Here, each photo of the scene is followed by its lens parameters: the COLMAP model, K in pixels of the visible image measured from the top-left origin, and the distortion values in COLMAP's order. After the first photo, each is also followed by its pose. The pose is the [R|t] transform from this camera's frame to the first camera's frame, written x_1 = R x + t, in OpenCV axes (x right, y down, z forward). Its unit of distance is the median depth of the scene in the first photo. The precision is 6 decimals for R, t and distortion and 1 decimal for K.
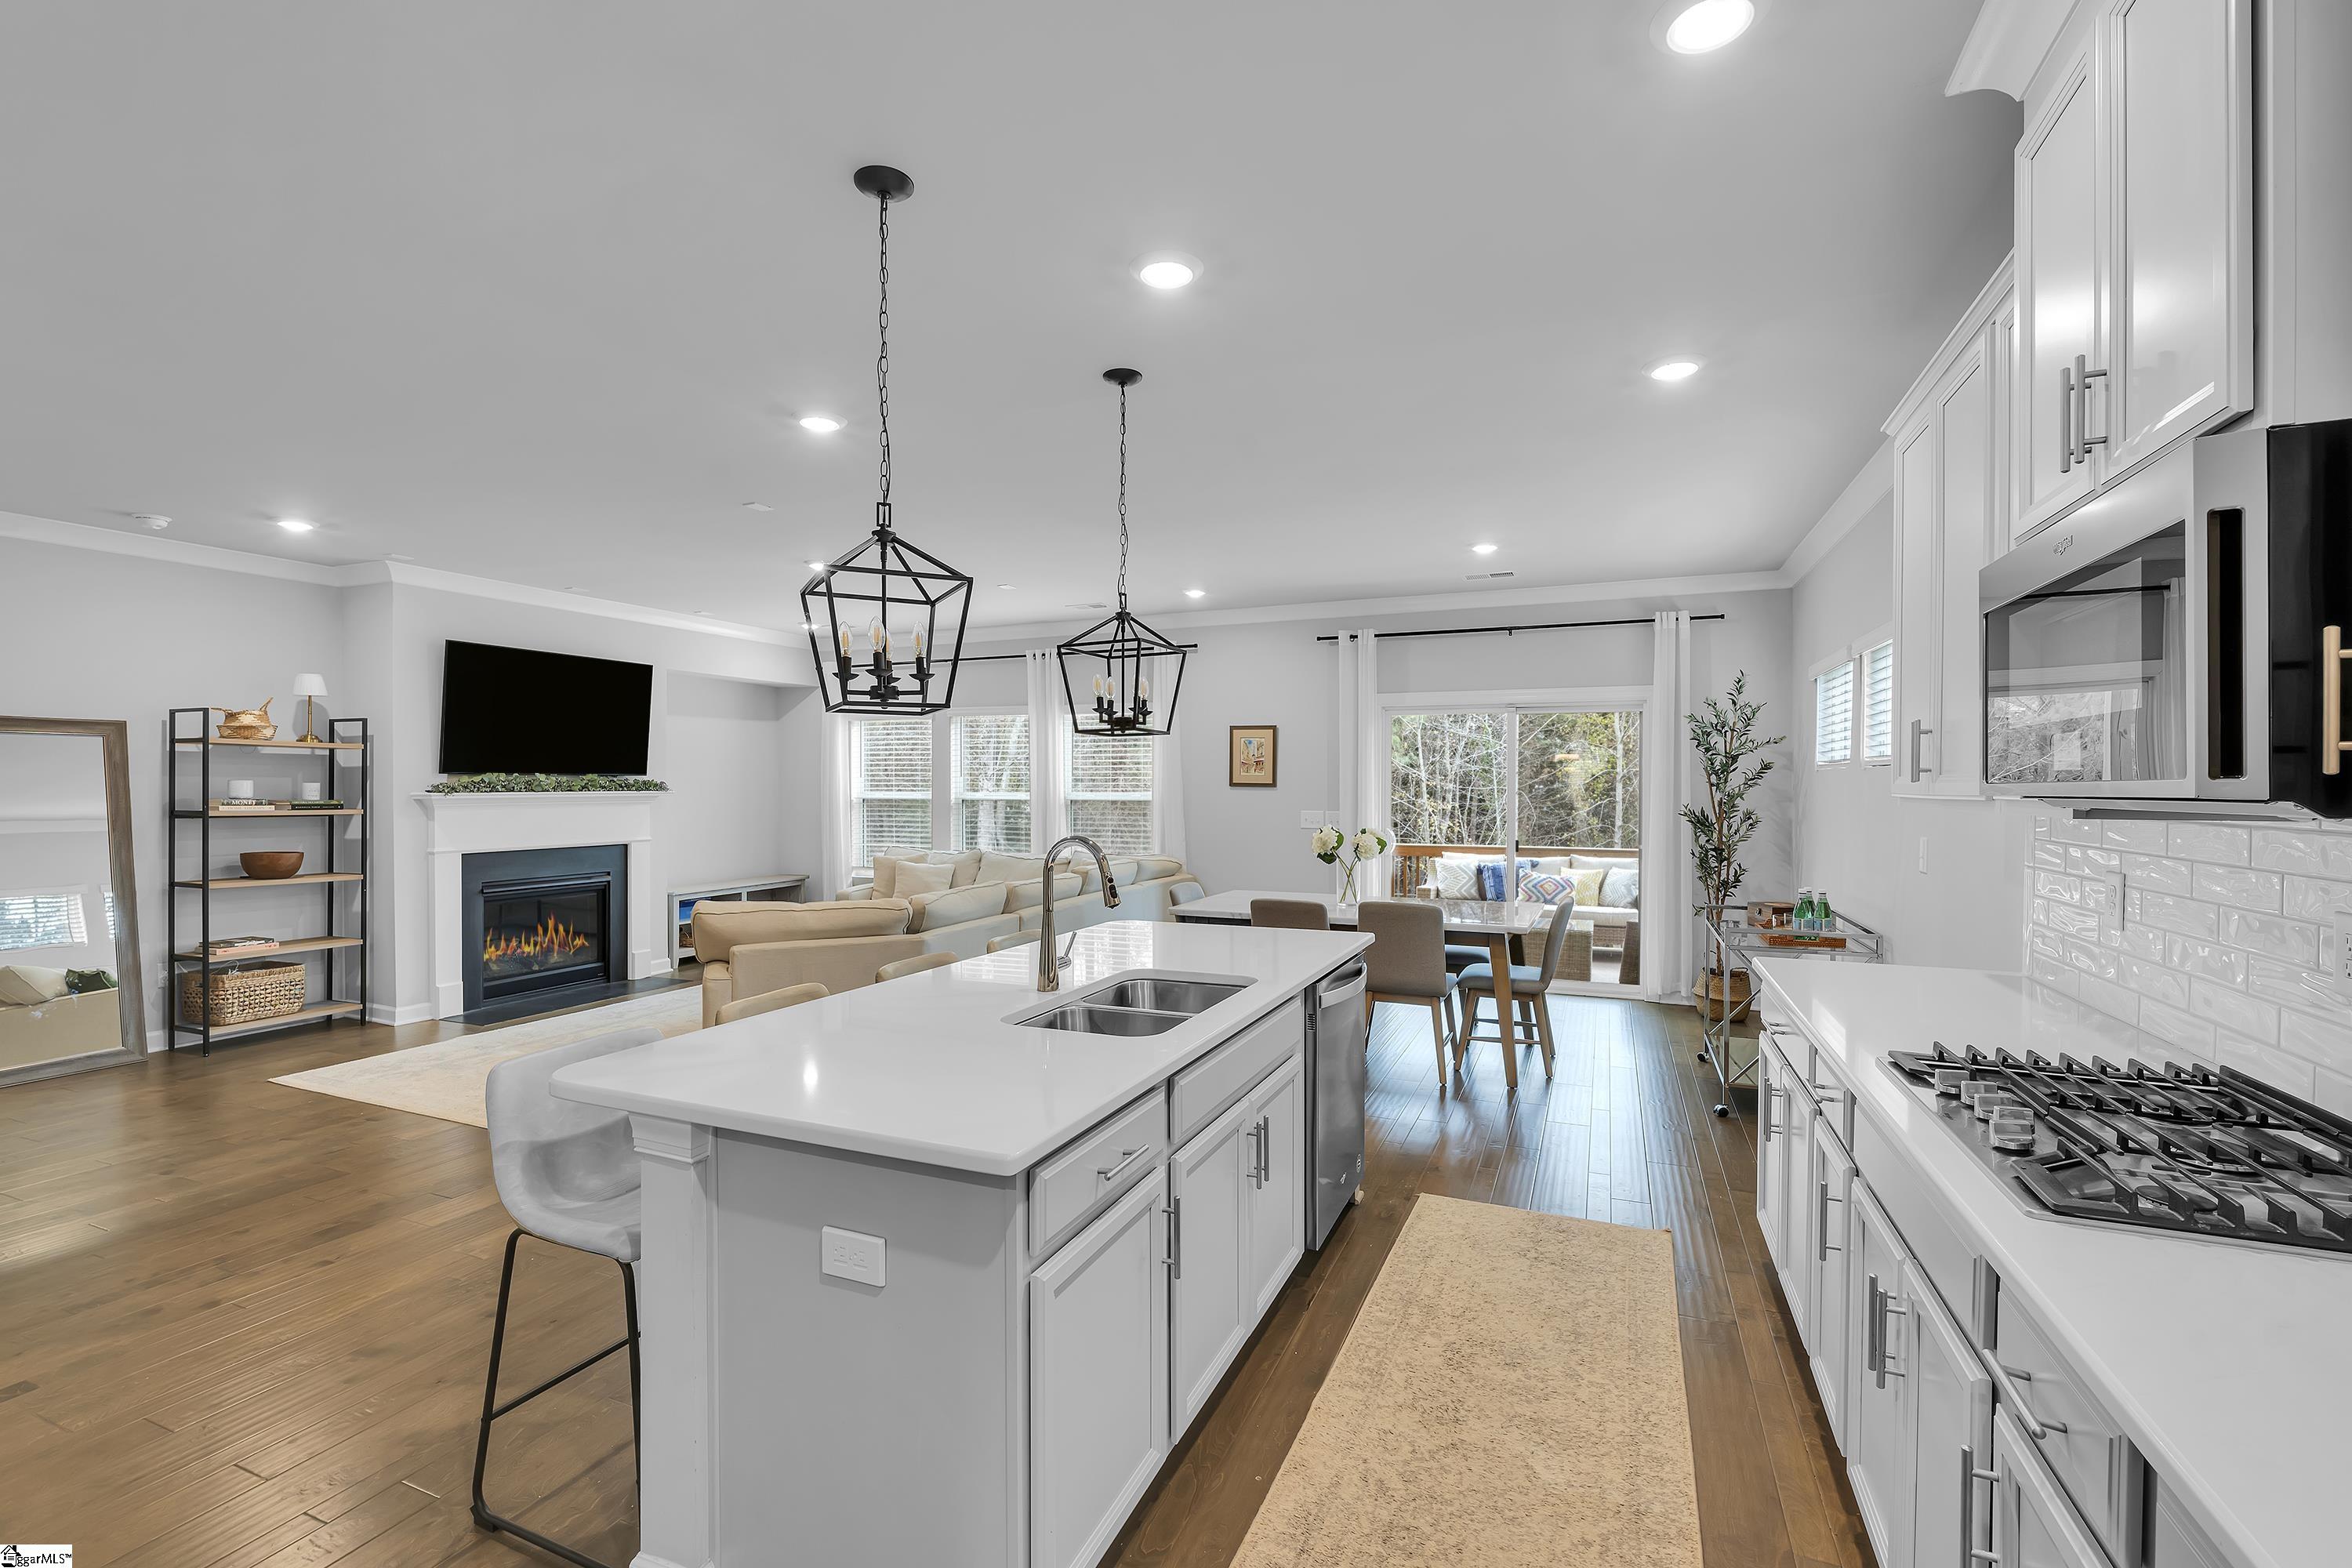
lens RADIAL K [[1035.7, 0, 1174.1], [0, 1035.7, 797.7], [0, 0, 1]] dist [-0.007892, 0.002913]
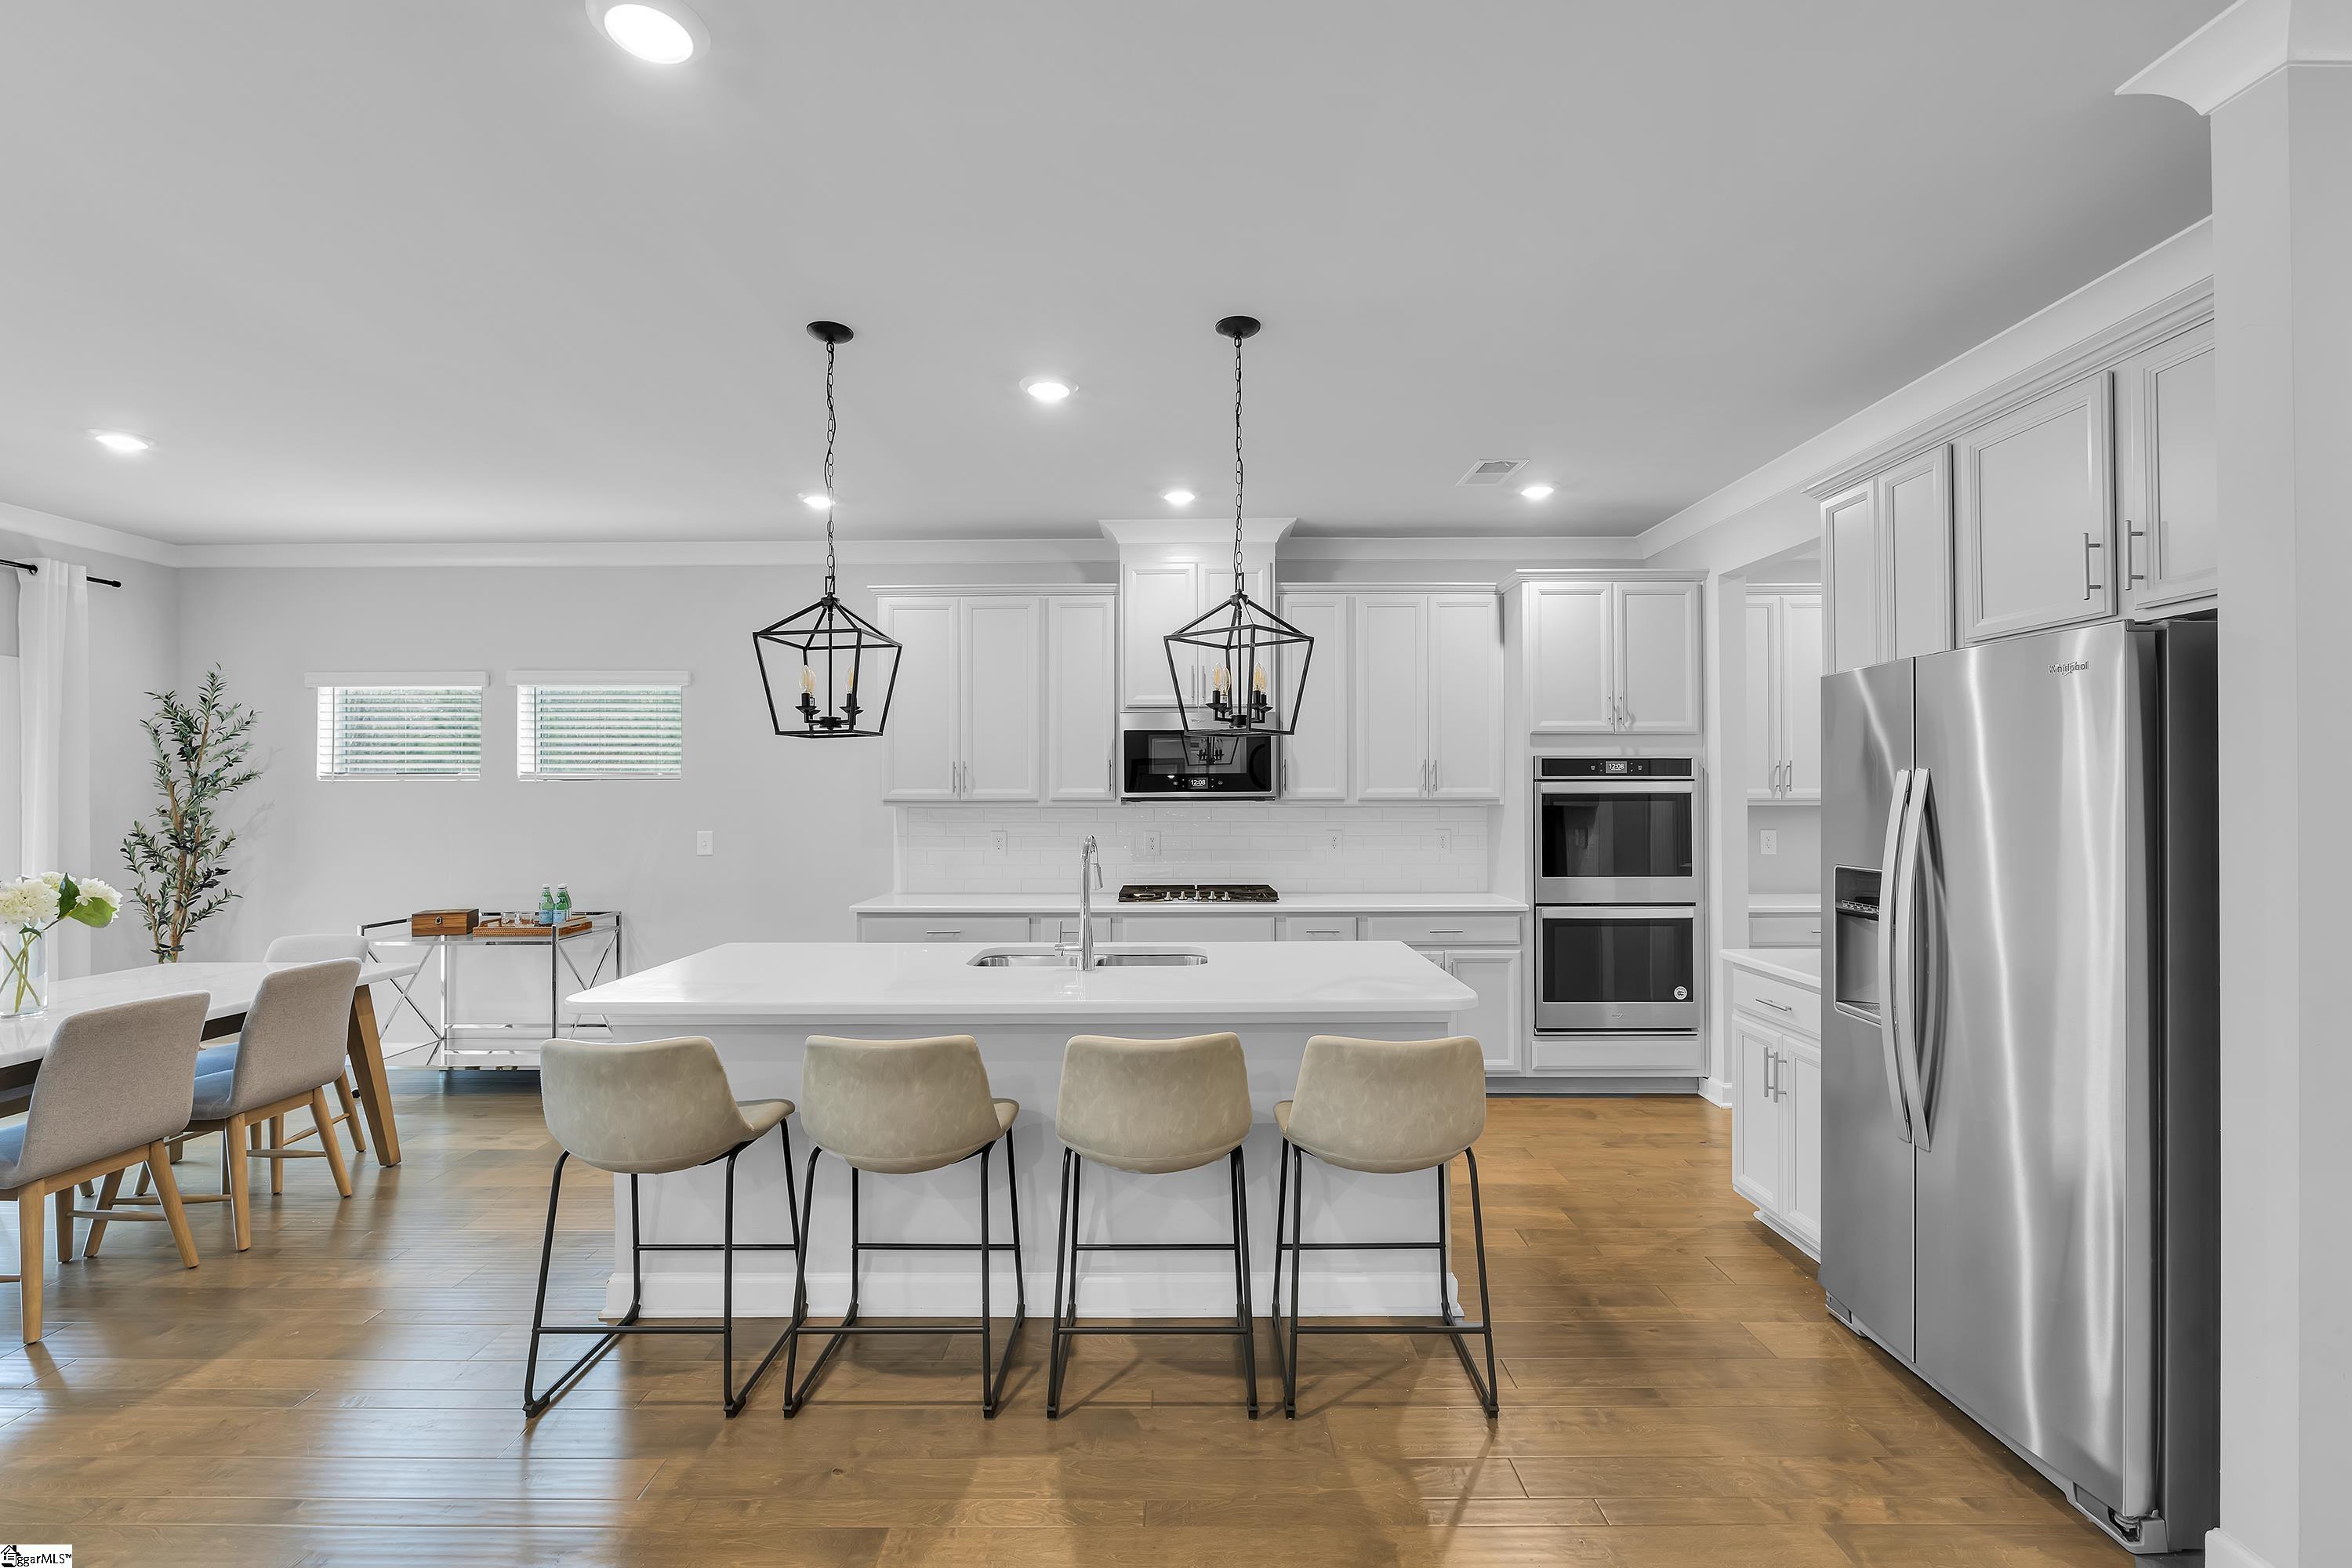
lens RADIAL K [[1035.7, 0, 1178.5], [0, 1035.7, 783.8], [0, 0, 1]] dist [-0.007892, 0.002913]
pose [[-0.378466, 0.013506, 0.925517, -0.526301], [0.015966, 0.999840, -0.008061, -0.004942], [-0.925477, 0.011726, -0.378621, 0.577754]]
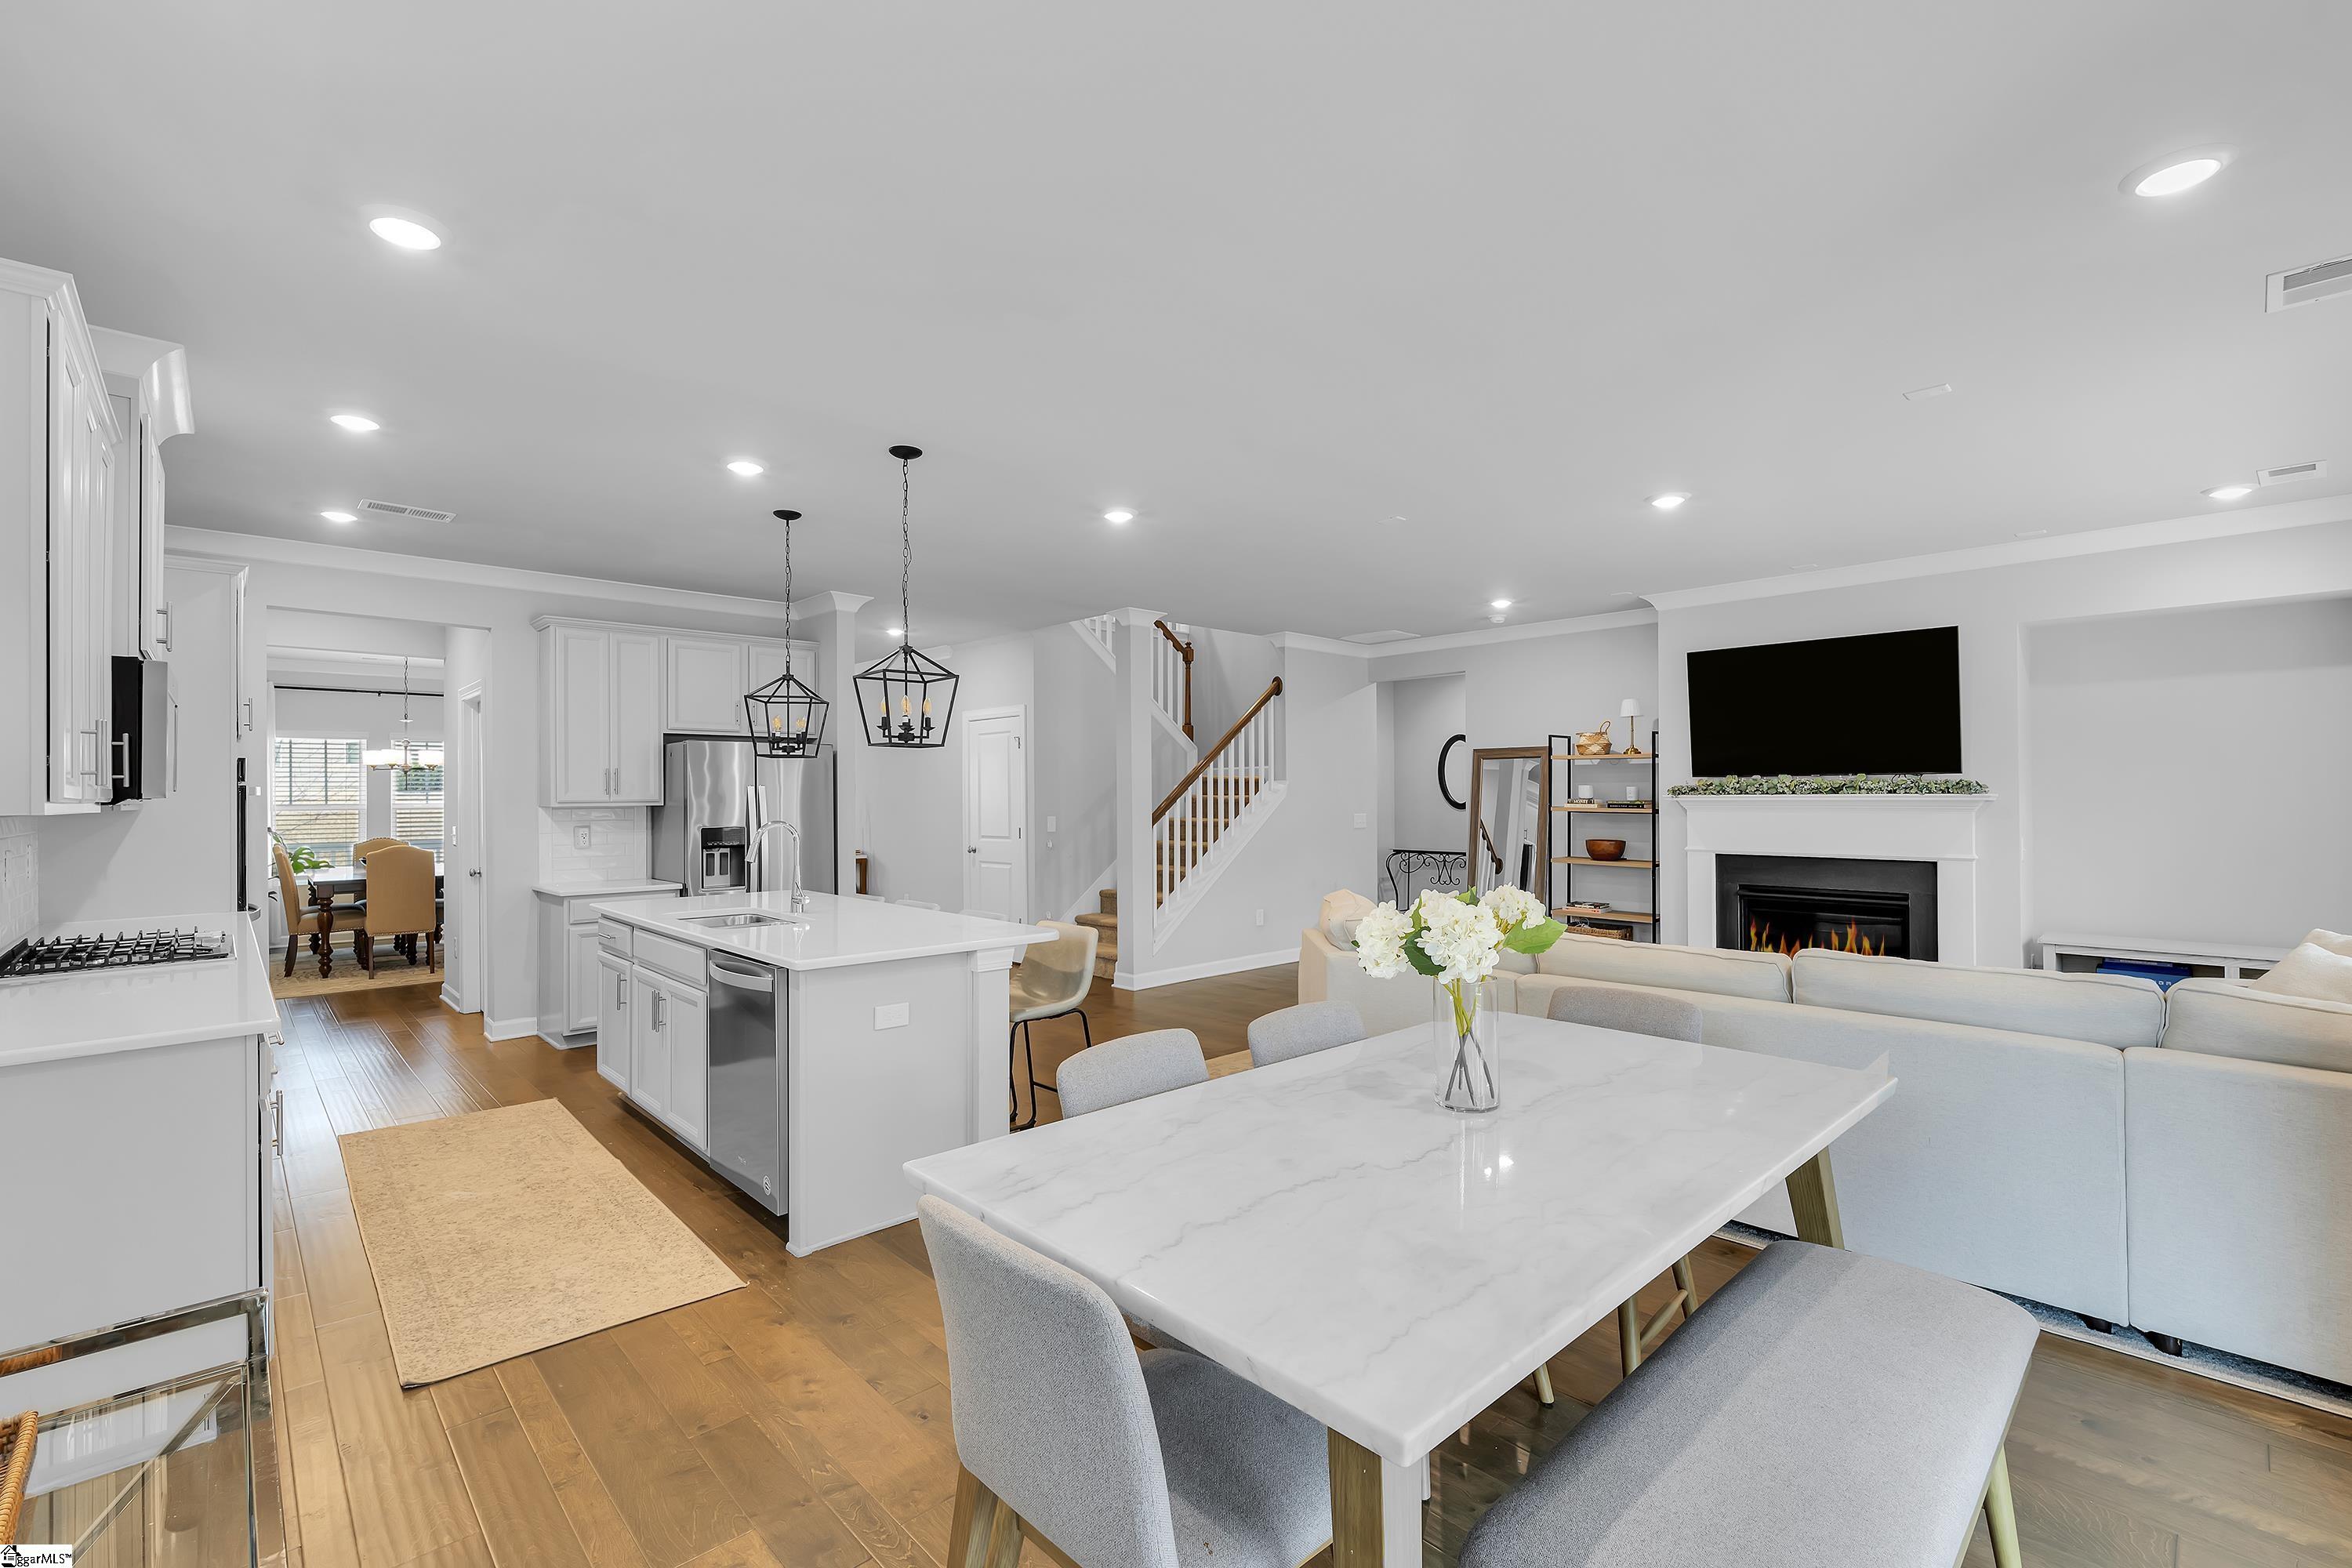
lens RADIAL K [[1035.7, 0, 1189.6], [0, 1035.7, 782.5], [0, 0, 1]] dist [-0.007892, 0.002913]
pose [[-0.400447, -0.005763, -0.916302, 0.503875], [-0.005226, 0.999978, -0.004005, -0.011412], [0.916305, 0.003185, -0.400469, 0.972401]]
